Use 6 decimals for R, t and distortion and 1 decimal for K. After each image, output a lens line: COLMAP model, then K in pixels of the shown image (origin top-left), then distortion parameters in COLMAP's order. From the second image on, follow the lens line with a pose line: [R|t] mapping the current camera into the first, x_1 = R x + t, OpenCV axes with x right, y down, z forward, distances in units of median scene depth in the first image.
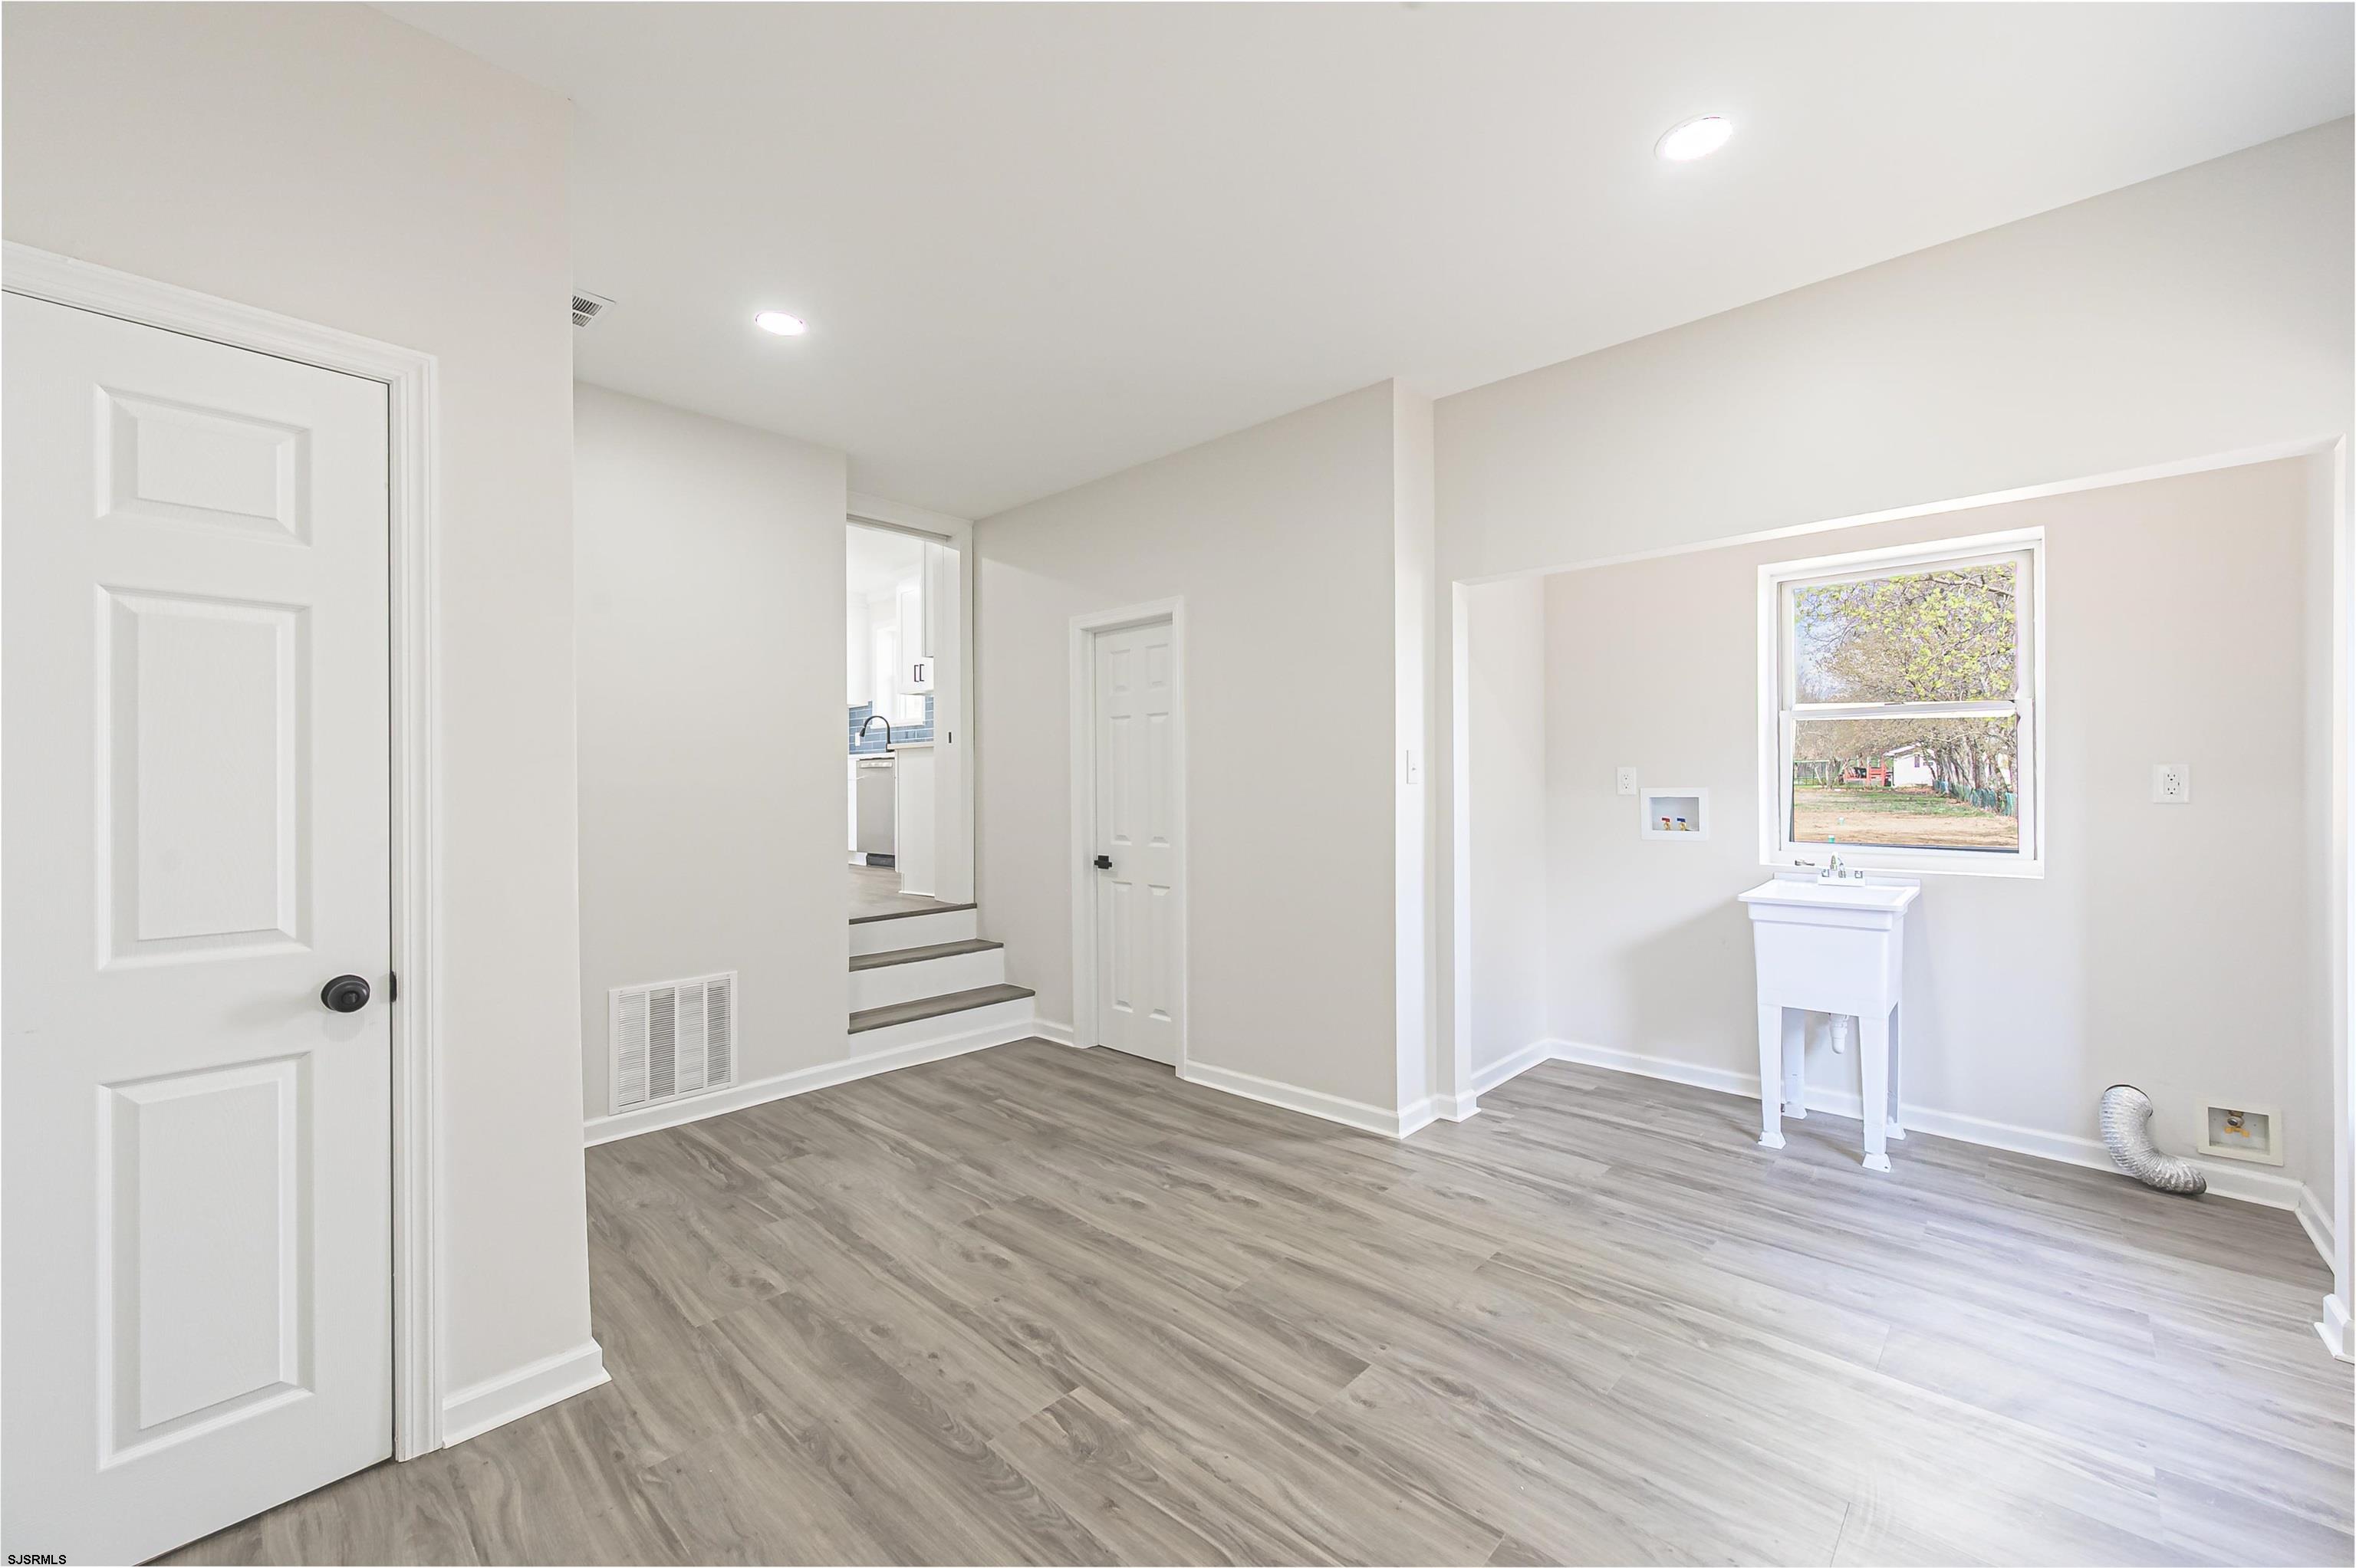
lens RADIAL K [[927.4, 0, 1178.1], [0, 927.4, 783.3], [0, 0, 1]] dist [-0.001461, 0.000794]
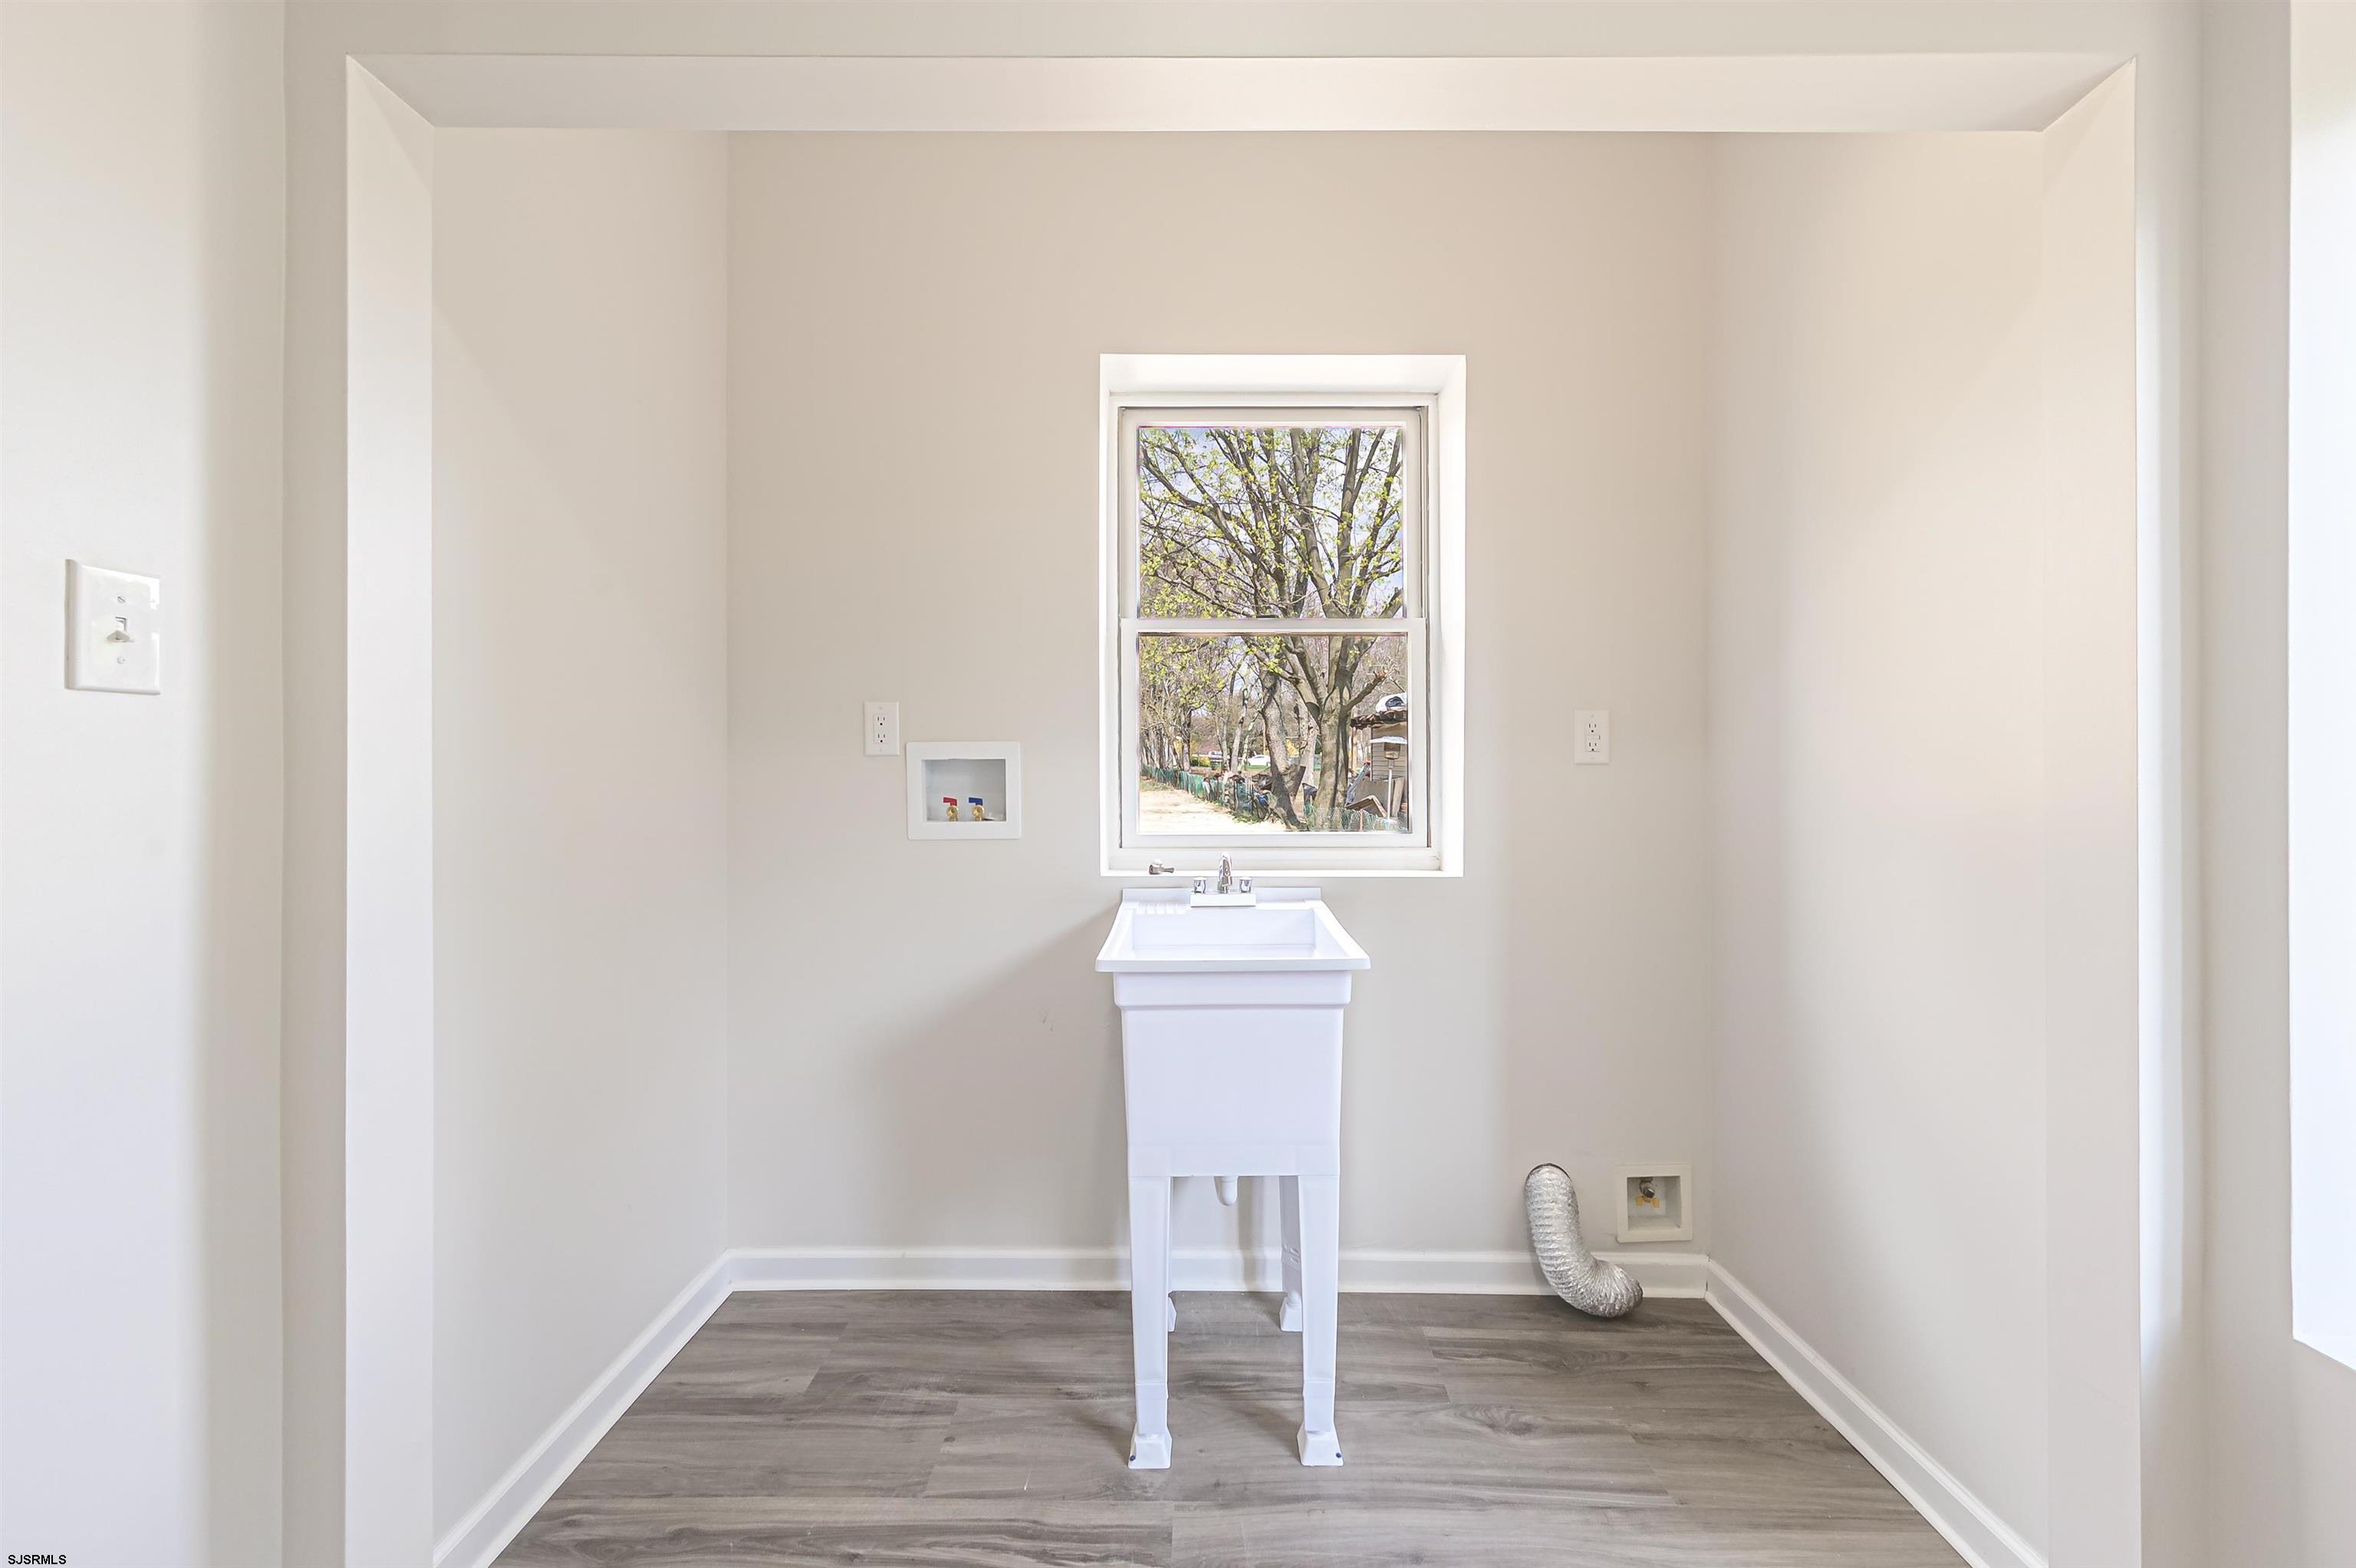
lens RADIAL K [[927.4, 0, 1179.3], [0, 927.4, 769.0], [0, 0, 1]] dist [-0.001461, 0.000794]
pose [[0.736014, 0.000429, 0.676966, 0.297097], [-0.004533, 0.999981, 0.004295, 0.020247], [-0.676951, -0.006230, 0.736002, 0.589196]]
